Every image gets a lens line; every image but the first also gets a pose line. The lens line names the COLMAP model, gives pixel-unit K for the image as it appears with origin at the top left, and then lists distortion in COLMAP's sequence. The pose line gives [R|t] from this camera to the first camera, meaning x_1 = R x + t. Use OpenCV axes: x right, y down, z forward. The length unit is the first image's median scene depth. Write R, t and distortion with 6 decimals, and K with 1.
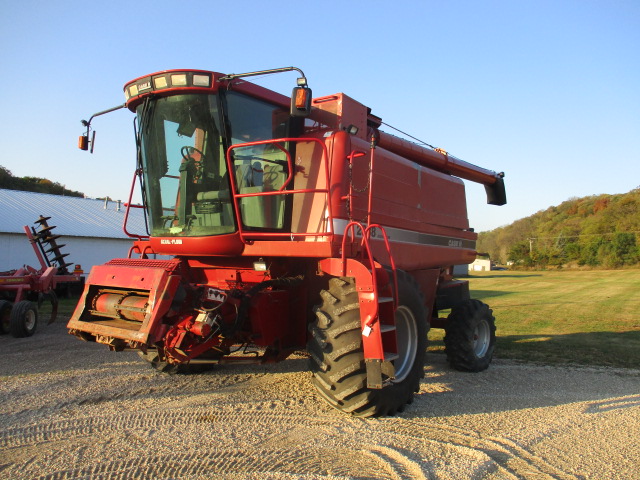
lens RADIAL K [[535.3, 0, 316.6], [0, 535.3, 230.5], [0, 0, 1]] dist [-0.036977, 0.017161]
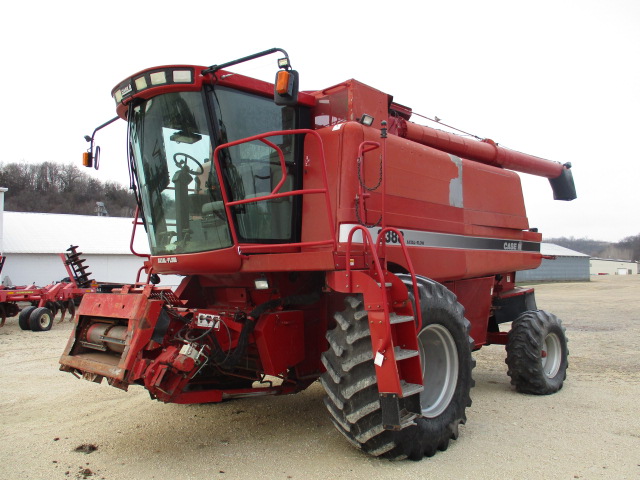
lens RADIAL K [[535.3, 0, 316.6], [0, 535.3, 230.5], [0, 0, 1]] dist [-0.036977, 0.017161]
pose [[0.988483, -0.054595, -0.141140, 0.099645], [0.051405, 0.998335, -0.026152, 0.007108], [0.142333, 0.018596, 0.989644, 0.140870]]
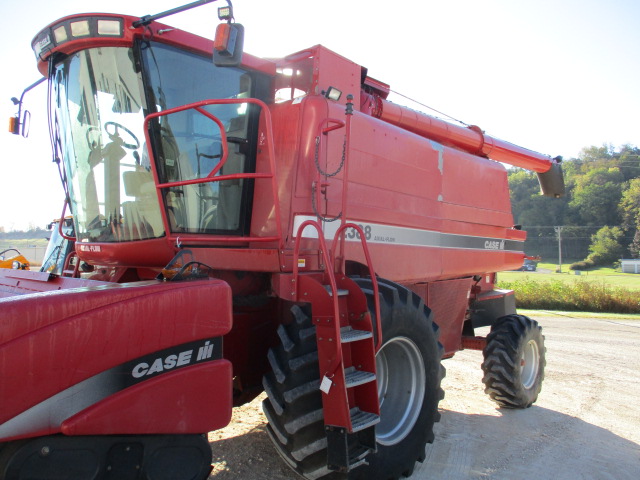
lens RADIAL K [[535.3, 0, 316.6], [0, 535.3, 230.5], [0, 0, 1]] dist [-0.036977, 0.017161]
pose [[0.993828, -0.005575, -0.110796, 0.124686], [0.006533, 0.999944, 0.008287, -0.008059], [0.110744, -0.008960, 0.993809, 0.269578]]
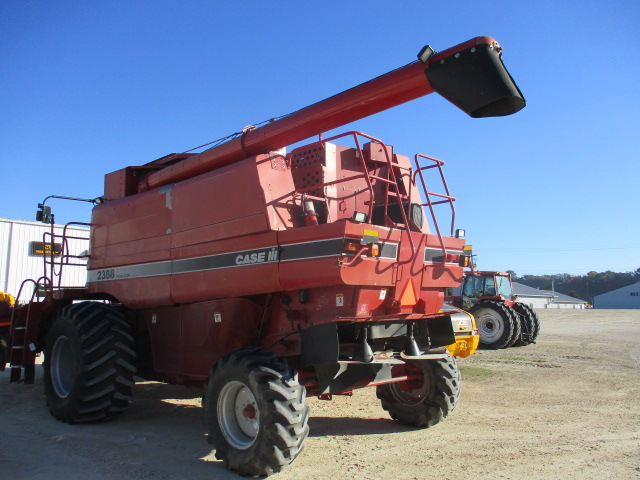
lens RADIAL K [[535.3, 0, 316.6], [0, 535.3, 230.5], [0, 0, 1]] dist [-0.036977, 0.017161]
pose [[-0.099742, -0.166304, -0.981017, 1.299427], [0.088054, 0.980590, -0.175184, 0.162939], [0.991110, -0.103856, -0.083162, 1.653630]]
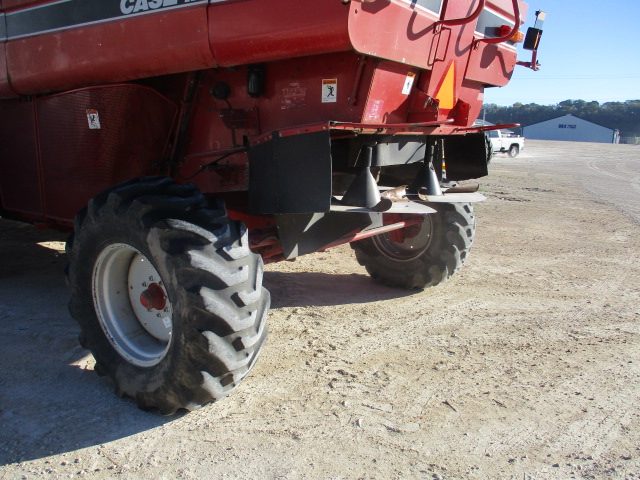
lens RADIAL K [[535.3, 0, 316.6], [0, 535.3, 230.5], [0, 0, 1]] dist [-0.036977, 0.017161]
pose [[0.033075, 0.160490, -0.986483, 0.866073], [0.056559, 0.985141, 0.162168, 0.167020], [0.997851, -0.061158, 0.023507, 1.576428]]
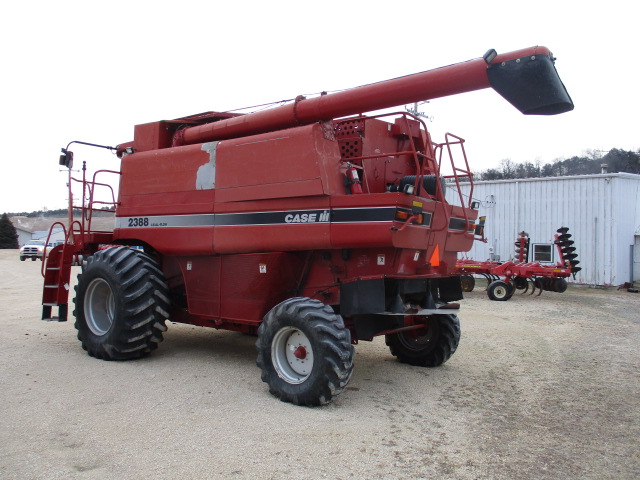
lens RADIAL K [[535.3, 0, 316.6], [0, 535.3, 230.5], [0, 0, 1]] dist [-0.036977, 0.017161]
pose [[0.010080, -0.076564, -0.997014, 1.426399], [0.041971, 0.996218, -0.076079, 0.141284], [0.999068, -0.041079, 0.013255, 1.469658]]
